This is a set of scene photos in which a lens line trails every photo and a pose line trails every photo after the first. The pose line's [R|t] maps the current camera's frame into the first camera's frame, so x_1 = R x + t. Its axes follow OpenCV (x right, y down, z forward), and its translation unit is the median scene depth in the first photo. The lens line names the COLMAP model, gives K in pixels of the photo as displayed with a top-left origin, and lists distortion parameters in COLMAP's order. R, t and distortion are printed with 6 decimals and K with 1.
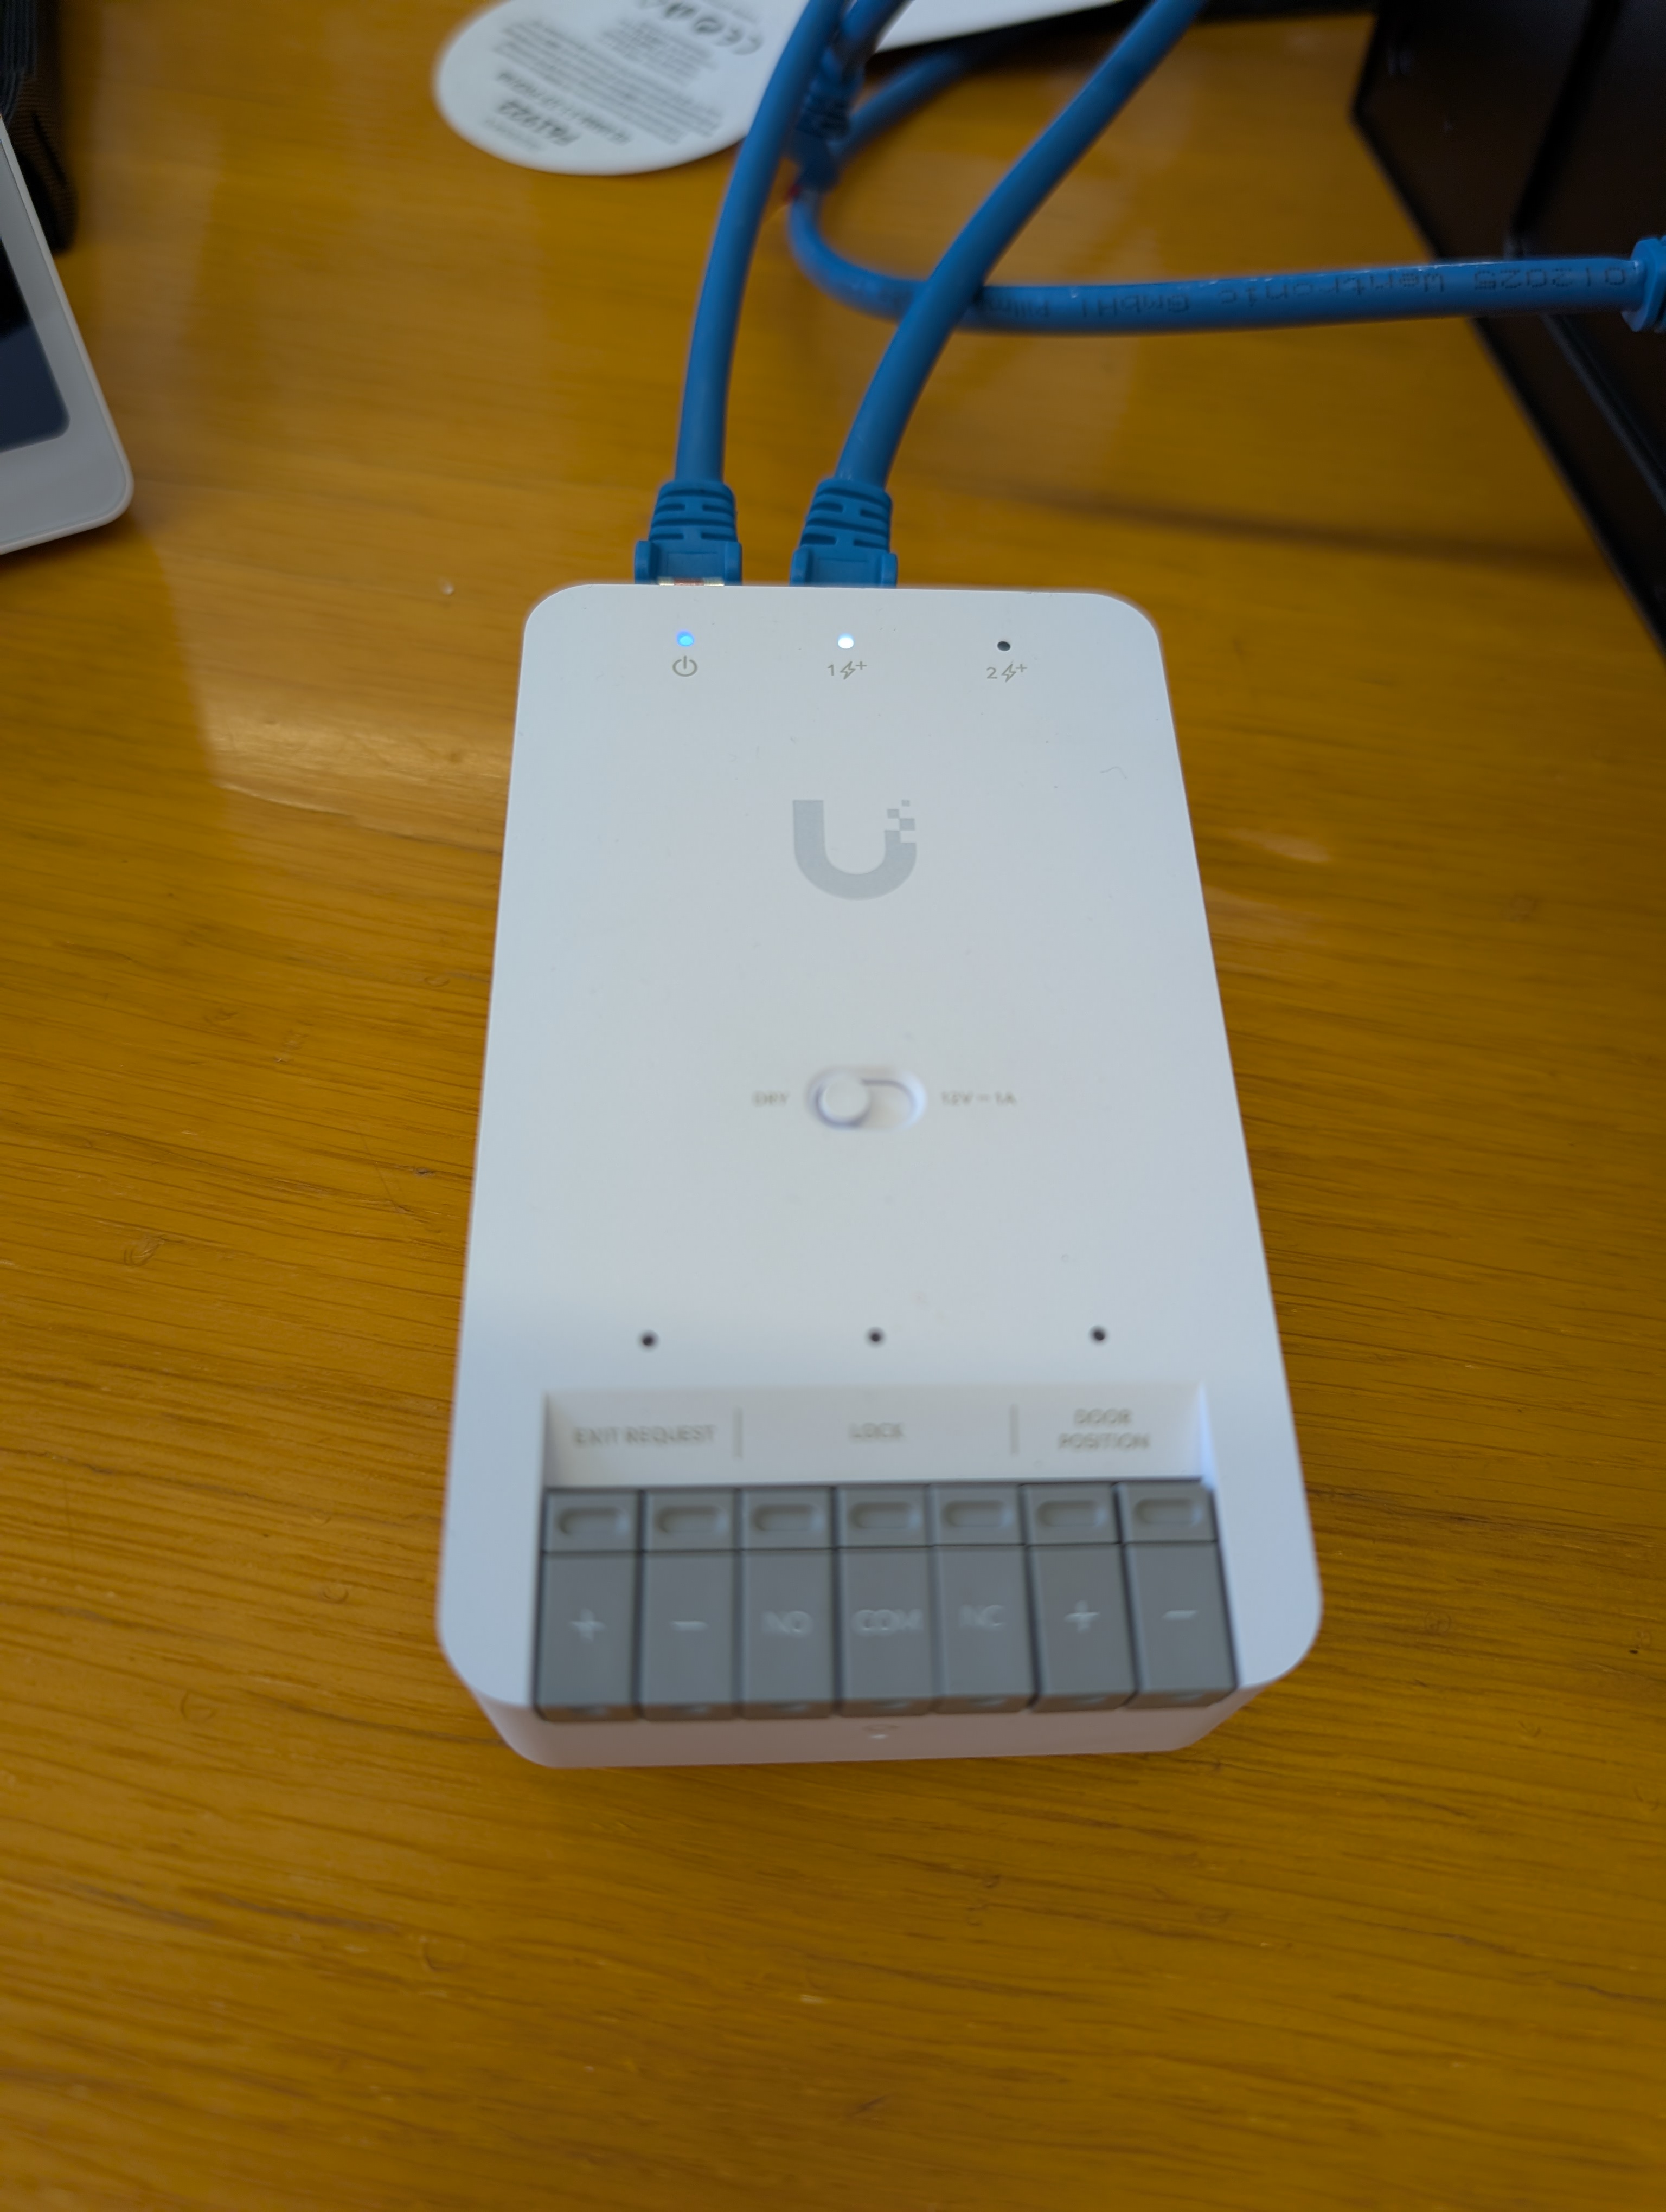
lens RADIAL K [[1646.7, 0, 833.0], [0, 1646.7, 1106.0], [0, 0, 1]] dist [-0.084063, 0.046952]
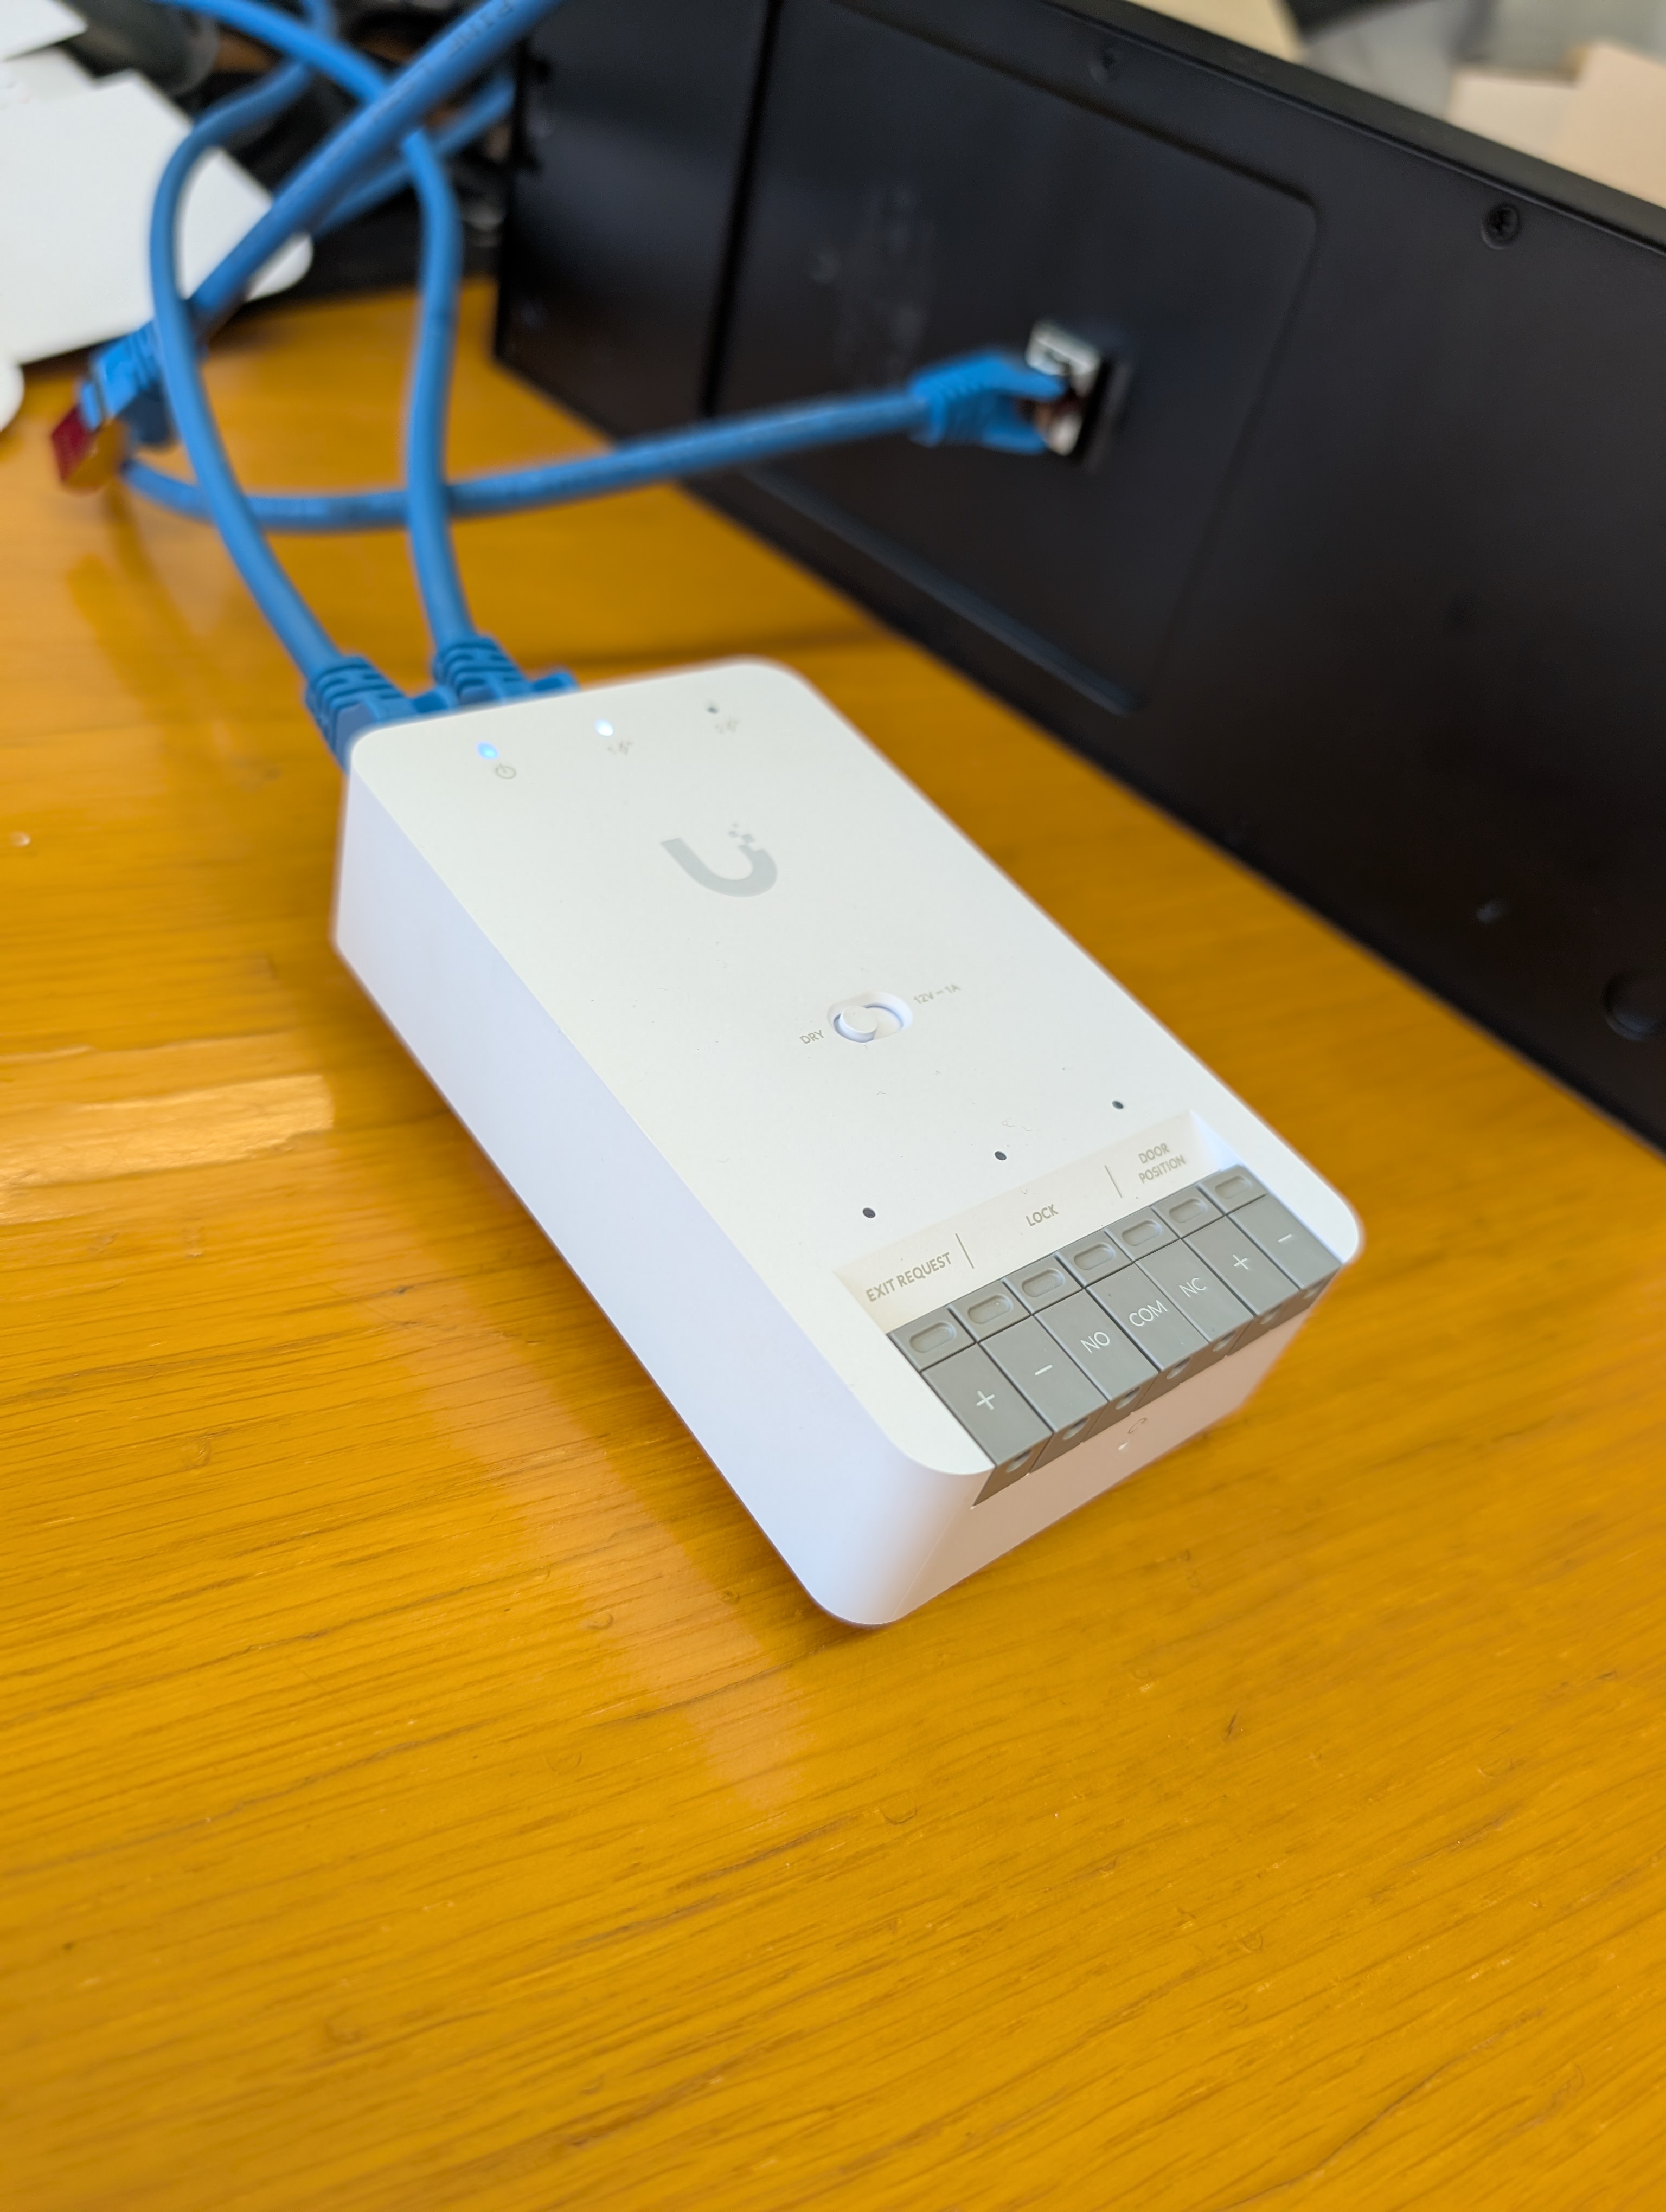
lens RADIAL K [[1646.7, 0, 833.0], [0, 1646.7, 1106.0], [0, 0, 1]] dist [-0.084063, 0.046952]
pose [[0.807763, -0.310229, 0.501275, -0.616918], [0.378890, 0.924649, -0.038304, 0.090526], [-0.451620, 0.220868, 0.864440, -0.053837]]
